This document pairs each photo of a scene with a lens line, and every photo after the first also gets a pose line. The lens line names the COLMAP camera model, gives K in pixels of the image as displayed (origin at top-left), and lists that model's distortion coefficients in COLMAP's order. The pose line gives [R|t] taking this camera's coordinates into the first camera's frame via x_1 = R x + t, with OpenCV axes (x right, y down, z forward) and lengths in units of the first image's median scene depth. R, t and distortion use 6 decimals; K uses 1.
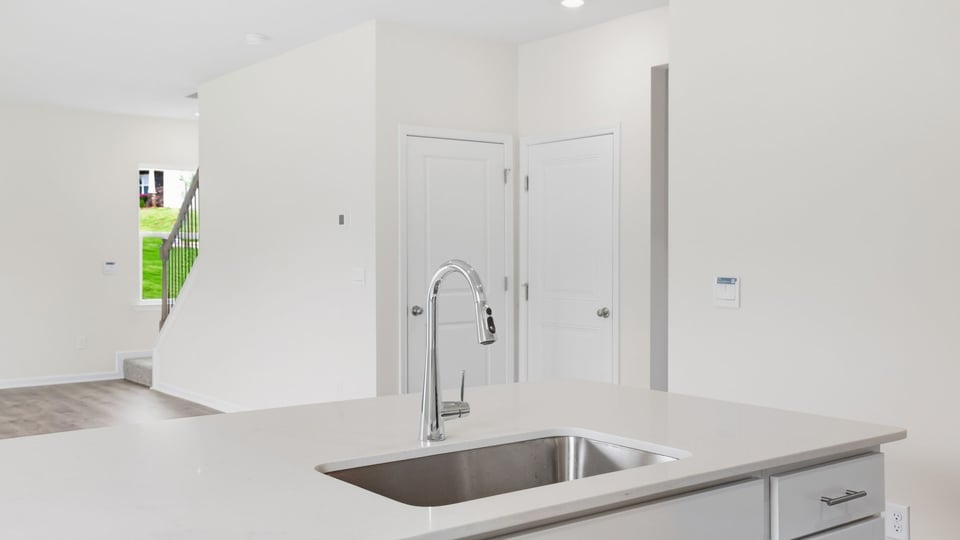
lens RADIAL K [[949.7, 0, 480.0], [0, 949.7, 270.0], [0, 0, 1]] dist [0.001583, 0.002441]
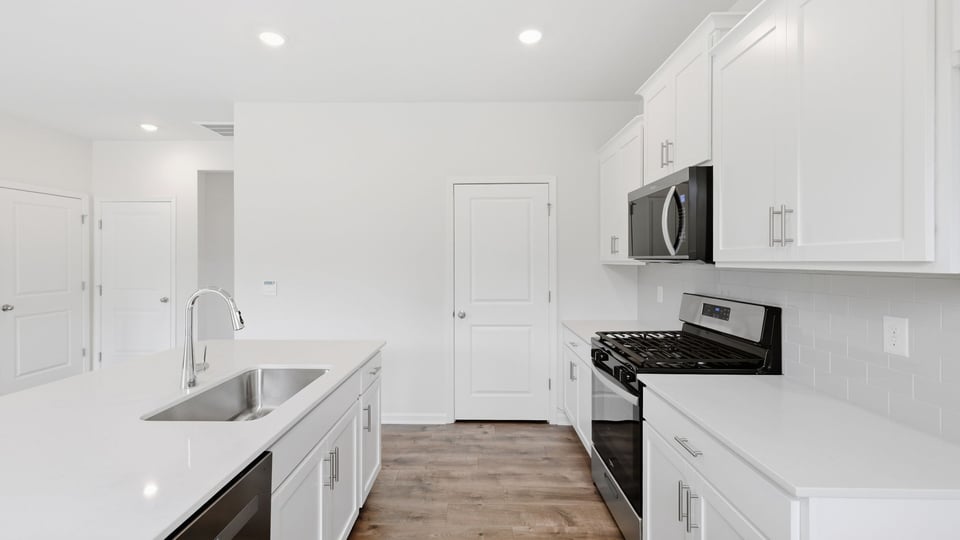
lens RADIAL K [[423.1, 0, 480.0], [0, 423.1, 270.0], [0, 0, 1]] dist [-0.000131, -0.000002]
pose [[0.622010, -0.017547, 0.782813, -0.129737], [0.010004, 0.999845, 0.014463, -0.018311], [-0.782945, -0.001164, 0.622090, 0.030328]]
